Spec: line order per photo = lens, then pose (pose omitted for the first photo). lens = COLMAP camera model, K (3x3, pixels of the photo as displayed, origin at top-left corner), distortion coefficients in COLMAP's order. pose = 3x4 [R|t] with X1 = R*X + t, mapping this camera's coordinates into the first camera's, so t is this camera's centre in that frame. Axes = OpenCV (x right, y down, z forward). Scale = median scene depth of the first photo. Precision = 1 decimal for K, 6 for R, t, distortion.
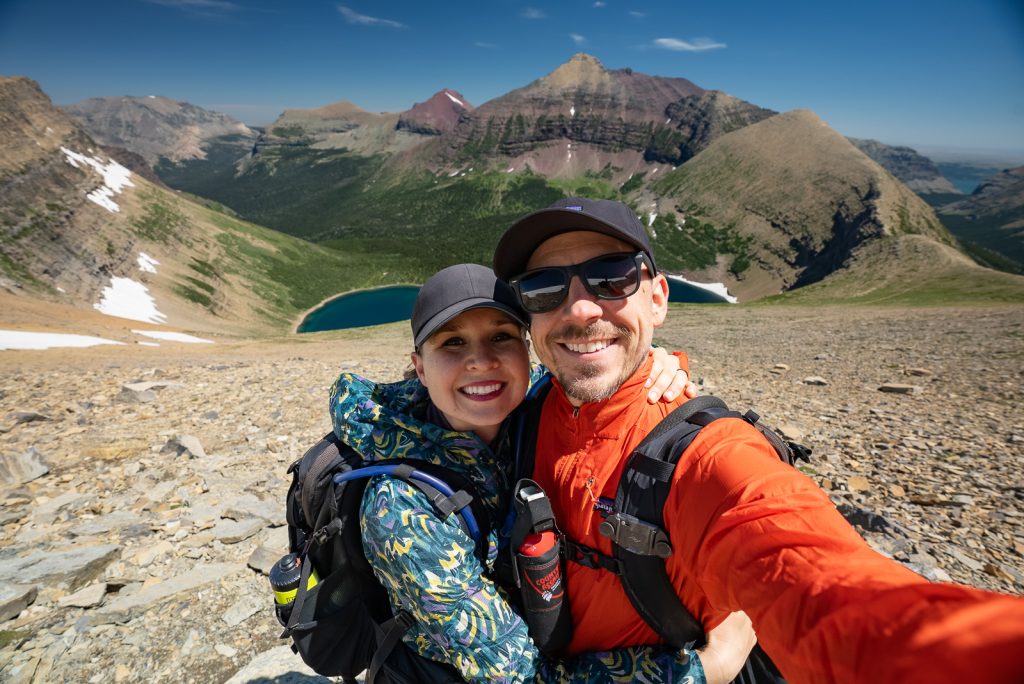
lens RADIAL K [[473.9, 0, 503.8], [0, 473.9, 340.3], [0, 0, 1]] dist [-0.080405, 0.030340]
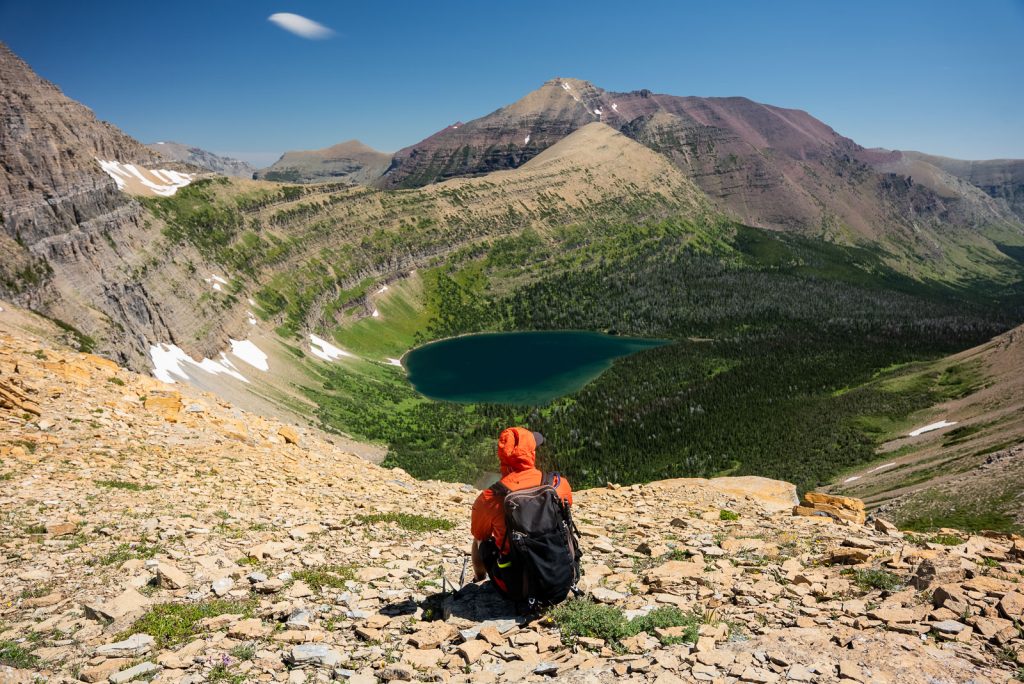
lens RADIAL K [[788.0, 0, 512.0], [0, 788.0, 342.0], [0, 0, 1]] dist [-0.153784, 0.156053]
pose [[0.976712, 0.019458, -0.213670, 0.470861], [-0.066037, 0.974798, -0.213091, 0.214488], [0.204139, 0.222239, 0.953382, -0.359814]]
